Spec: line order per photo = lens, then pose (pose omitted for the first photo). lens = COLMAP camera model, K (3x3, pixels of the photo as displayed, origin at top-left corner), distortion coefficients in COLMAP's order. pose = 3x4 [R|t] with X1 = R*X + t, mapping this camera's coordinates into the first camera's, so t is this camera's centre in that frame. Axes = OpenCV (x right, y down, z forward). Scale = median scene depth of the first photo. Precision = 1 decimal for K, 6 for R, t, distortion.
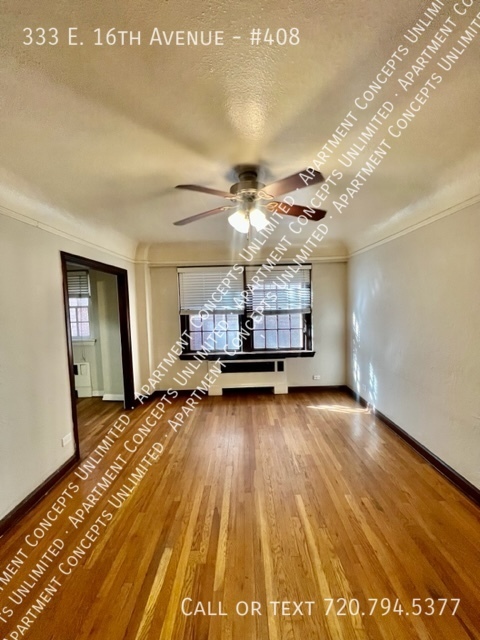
lens RADIAL K [[255.9, 0, 240.4], [0, 255.9, 320.5], [0, 0, 1]] dist [0.000168, 0.000047]
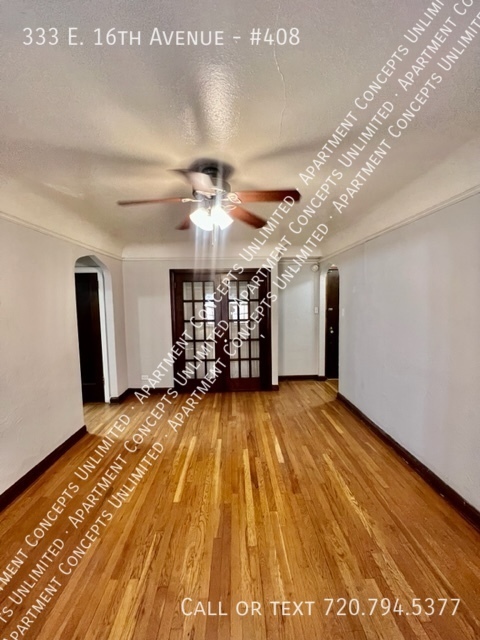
lens RADIAL K [[255.9, 0, 240.5], [0, 255.9, 320.7], [0, 0, 1]] dist [0.000168, 0.000047]
pose [[-0.998183, 0.047192, -0.037454, -0.016305], [0.041134, 0.988031, 0.148667, -0.138987], [0.044022, 0.146856, -0.988178, 1.964515]]
